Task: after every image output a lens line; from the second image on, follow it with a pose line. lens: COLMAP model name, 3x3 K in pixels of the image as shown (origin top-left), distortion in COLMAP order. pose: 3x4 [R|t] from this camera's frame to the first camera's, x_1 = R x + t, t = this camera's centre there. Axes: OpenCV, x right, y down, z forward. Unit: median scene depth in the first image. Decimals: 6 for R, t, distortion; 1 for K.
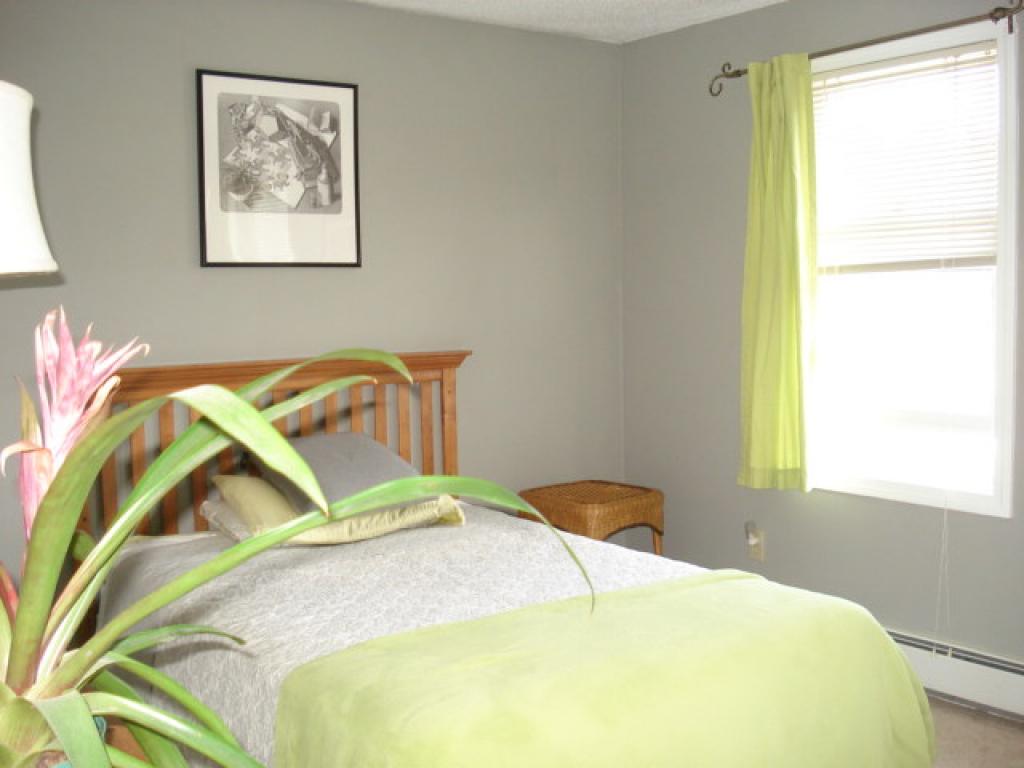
lens RADIAL K [[1154.6, 0, 517.1], [0, 1154.6, 383.1], [0, 0, 1]] dist [-0.083340, -0.078394]
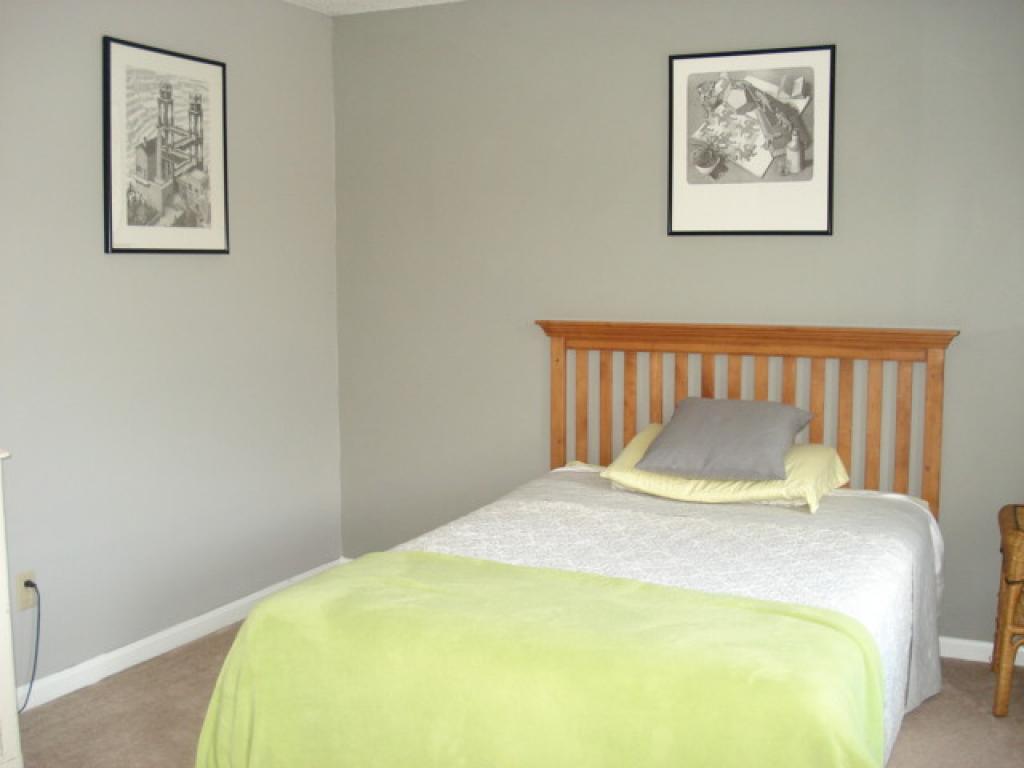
lens RADIAL K [[1154.6, 0, 517.1], [0, 1154.6, 383.1], [0, 0, 1]] dist [-0.083340, -0.078394]
pose [[0.467803, 0.111876, -0.876723, 0.622005], [-0.073032, 0.993457, 0.087804, -0.044598], [0.880810, 0.022954, 0.472913, 0.333704]]
